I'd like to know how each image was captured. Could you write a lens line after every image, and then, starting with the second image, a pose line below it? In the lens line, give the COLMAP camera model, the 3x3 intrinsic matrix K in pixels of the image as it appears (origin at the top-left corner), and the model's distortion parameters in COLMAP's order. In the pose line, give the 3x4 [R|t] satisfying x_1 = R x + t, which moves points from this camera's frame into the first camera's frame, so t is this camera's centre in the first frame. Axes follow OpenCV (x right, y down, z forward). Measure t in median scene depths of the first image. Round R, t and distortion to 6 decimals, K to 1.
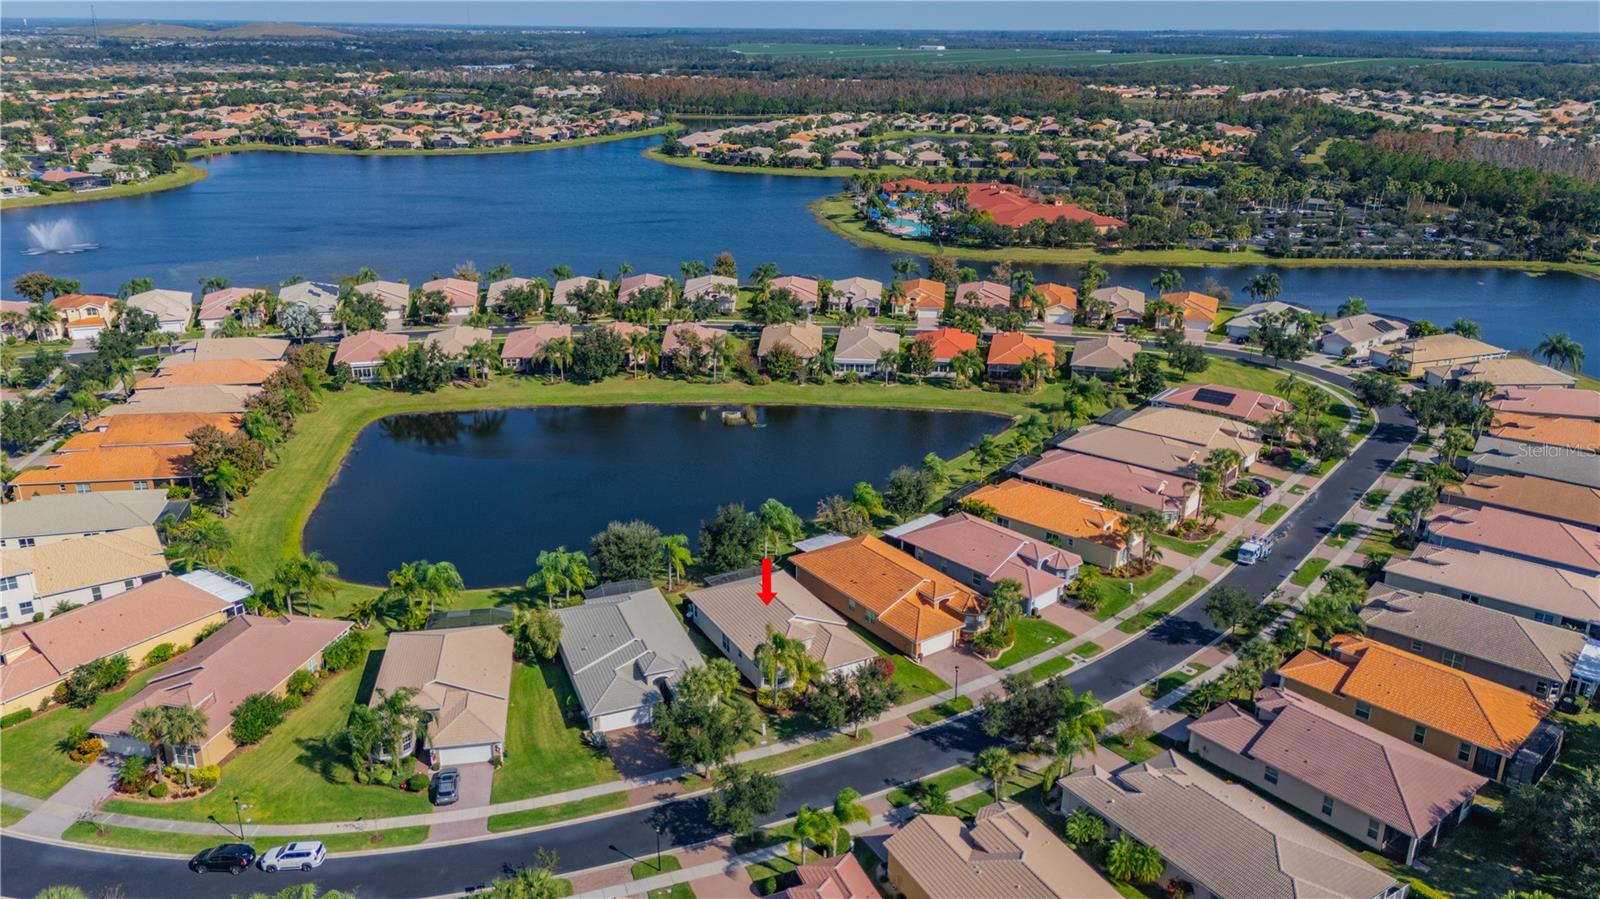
lens RADIAL K [[1178.6, 0, 804.8], [0, 1178.6, 457.2], [0, 0, 1]] dist [0.076937, -0.080253]
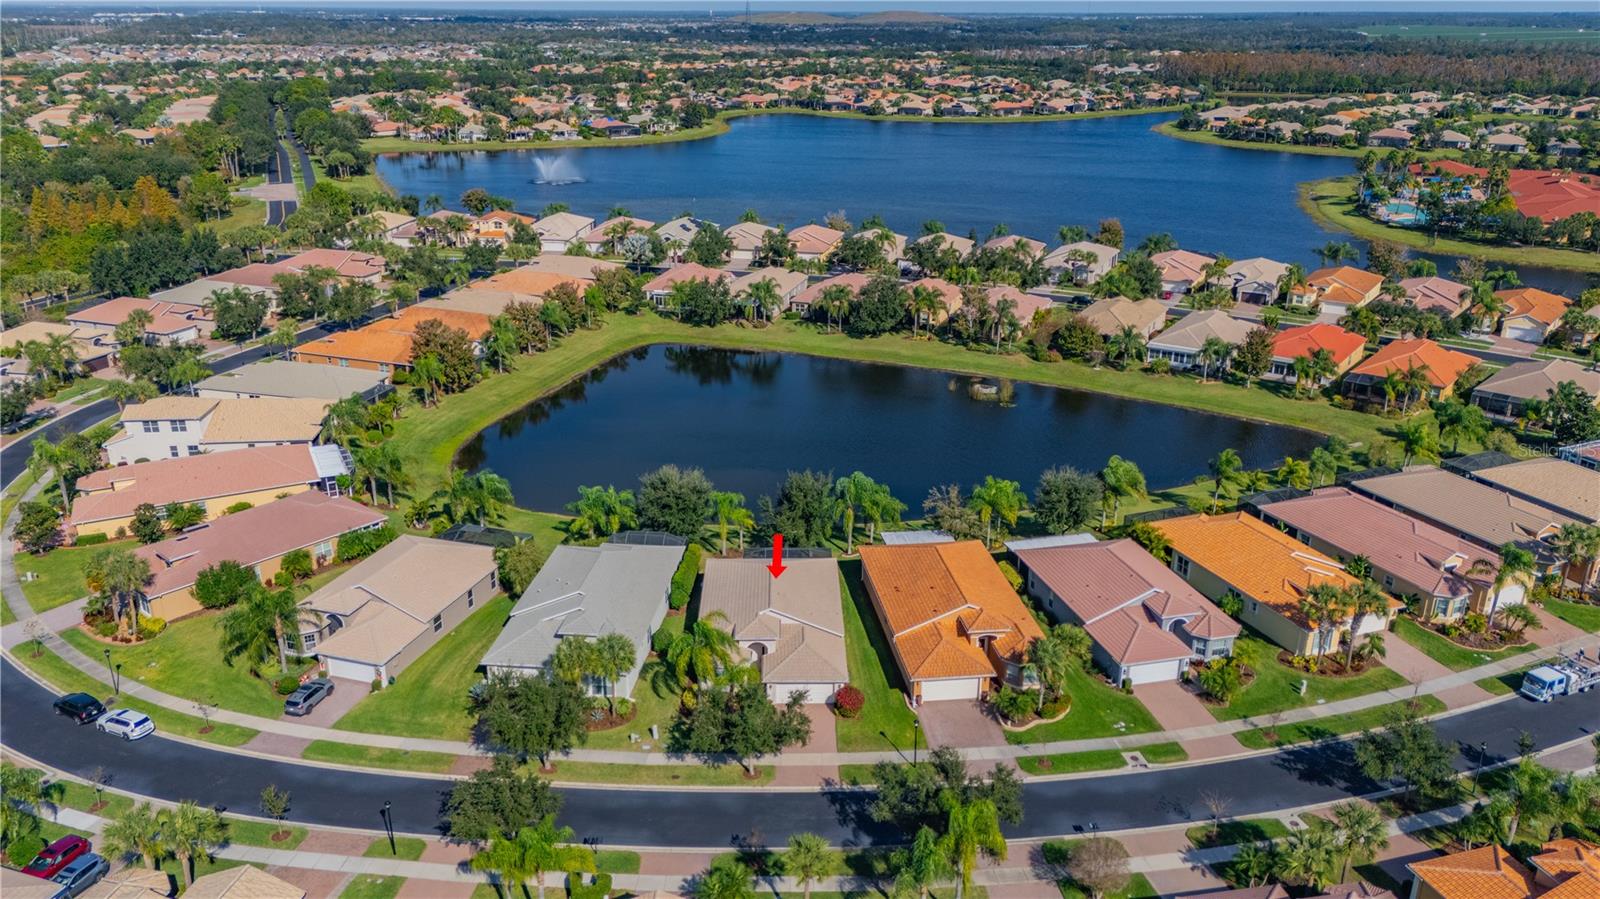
lens RADIAL K [[1178.6, 0, 795.8], [0, 1178.6, 455.4], [0, 0, 1]] dist [0.076937, -0.080253]
pose [[0.882104, 0.162096, -0.442288, 0.109470], [-0.158969, 0.986284, 0.044417, -0.002269], [0.443421, 0.031130, 0.895773, 0.089841]]
